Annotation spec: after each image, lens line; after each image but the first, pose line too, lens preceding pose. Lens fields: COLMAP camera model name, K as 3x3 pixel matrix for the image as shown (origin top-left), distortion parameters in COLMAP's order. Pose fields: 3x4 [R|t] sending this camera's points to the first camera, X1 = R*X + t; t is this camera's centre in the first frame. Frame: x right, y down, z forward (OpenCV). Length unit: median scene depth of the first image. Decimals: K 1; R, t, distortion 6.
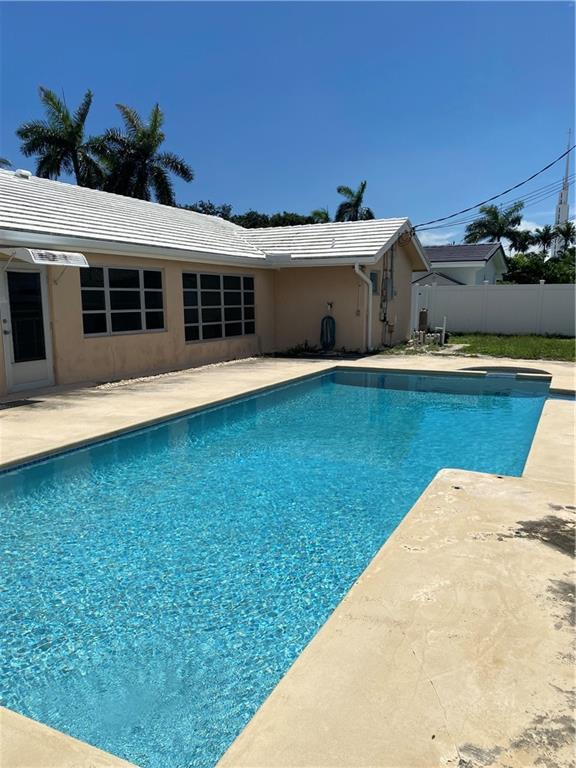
lens RADIAL K [[586.4, 0, 288.0], [0, 586.4, 384.0], [0, 0, 1]] dist [-0.005322, -0.033365]
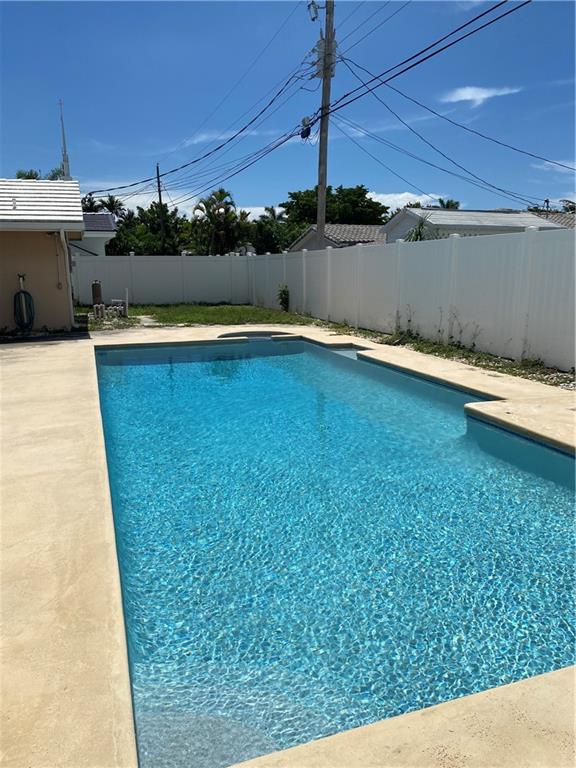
lens RADIAL K [[586.4, 0, 288.0], [0, 586.4, 384.0], [0, 0, 1]] dist [-0.005322, -0.033365]
pose [[0.693306, -0.137960, 0.707315, -0.285053], [0.103691, 0.990389, 0.091535, -0.019389], [-0.713145, 0.009880, 0.700947, 0.133380]]
